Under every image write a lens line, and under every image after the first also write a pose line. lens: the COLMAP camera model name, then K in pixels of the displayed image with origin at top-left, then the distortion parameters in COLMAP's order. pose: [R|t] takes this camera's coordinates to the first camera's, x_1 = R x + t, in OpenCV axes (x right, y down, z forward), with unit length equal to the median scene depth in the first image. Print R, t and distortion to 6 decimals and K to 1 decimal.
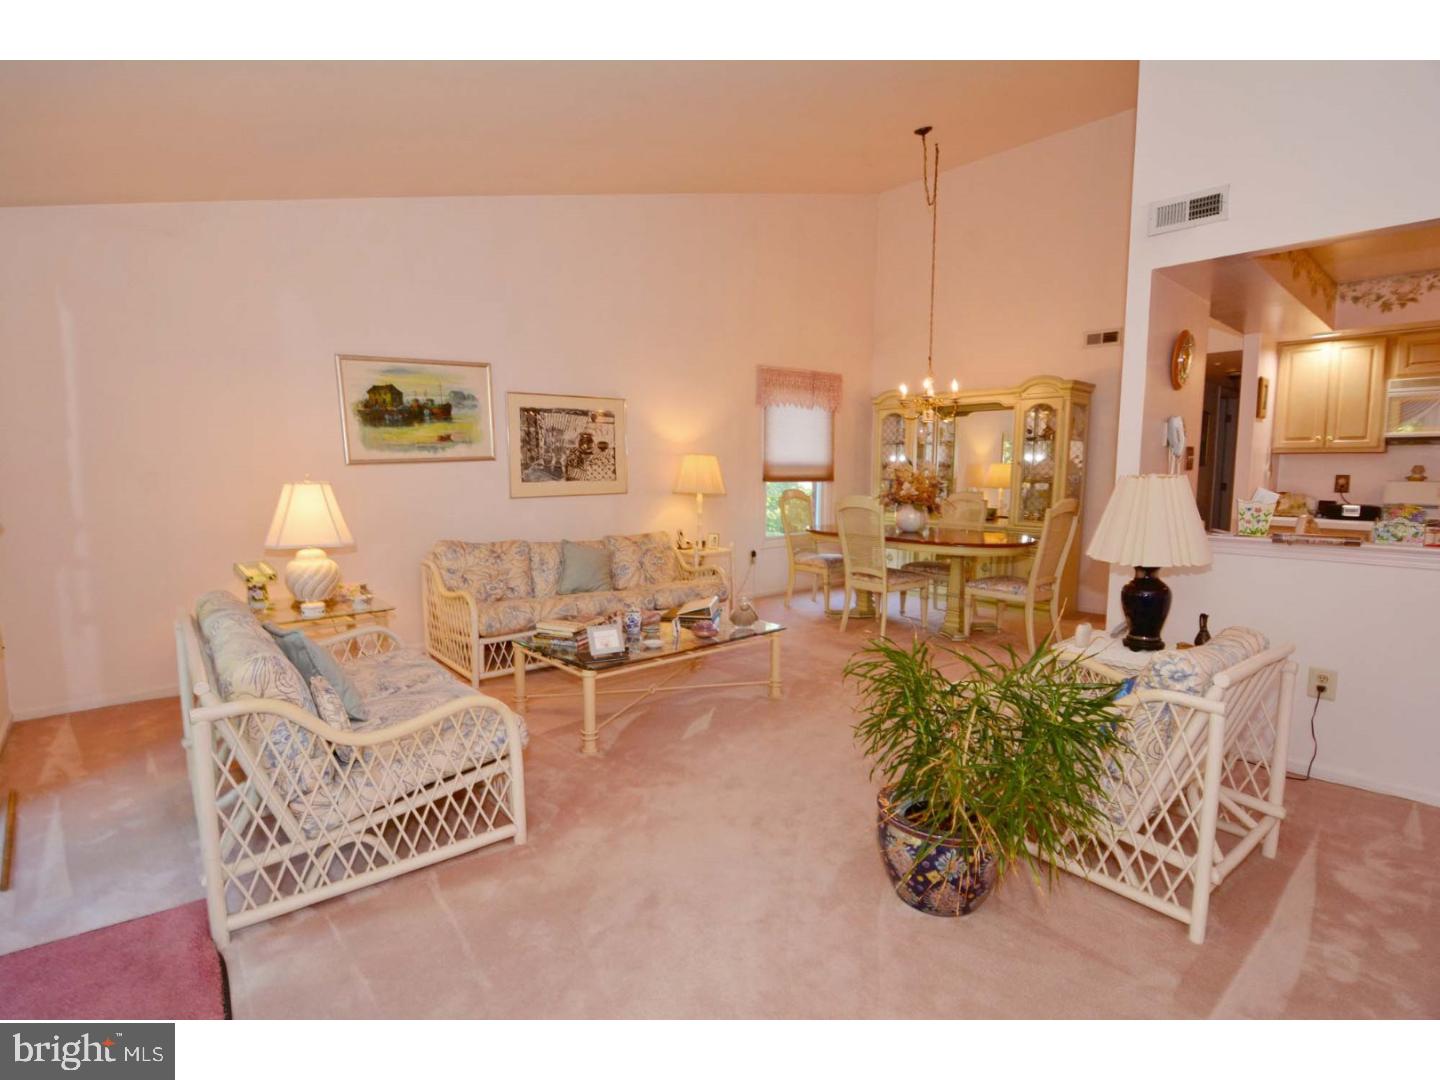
lens RADIAL K [[702.1, 0, 719.5], [0, 702.1, 542.6], [0, 0, 1]] dist [0.001322, 0.000099]
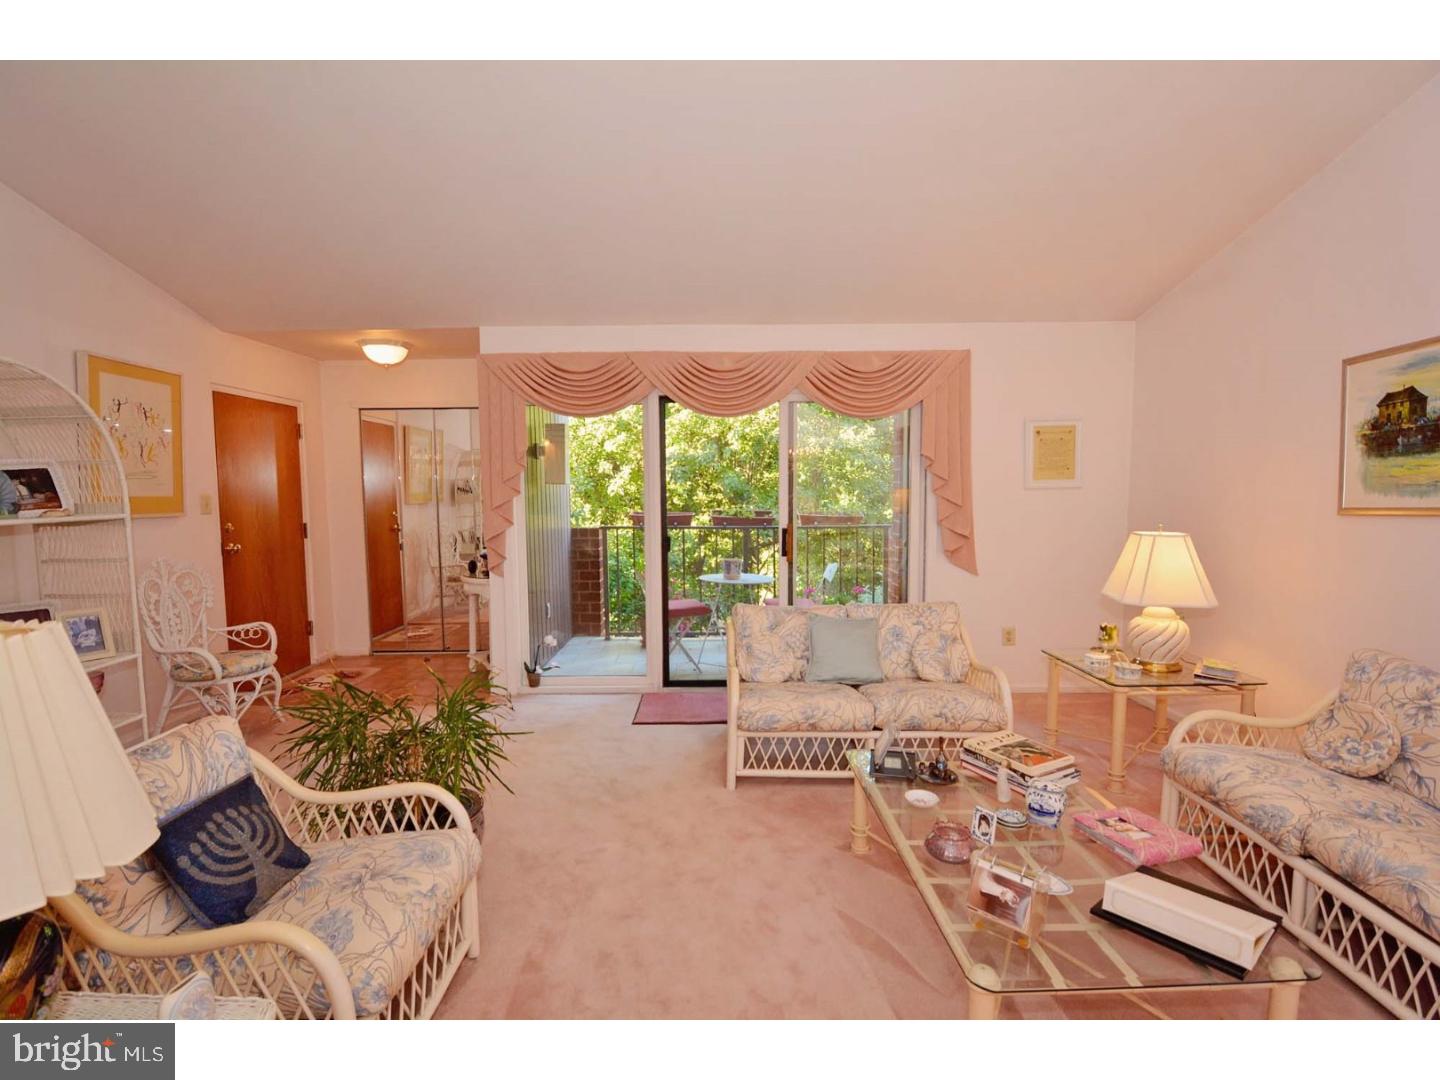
lens RADIAL K [[702.1, 0, 719.8], [0, 702.1, 540.1], [0, 0, 1]] dist [0.001322, 0.000099]
pose [[-0.618169, 0.062183, -0.783582, 0.393469], [-0.079019, 0.986900, 0.140656, -0.132638], [0.782063, 0.148867, -0.605158, 0.924666]]
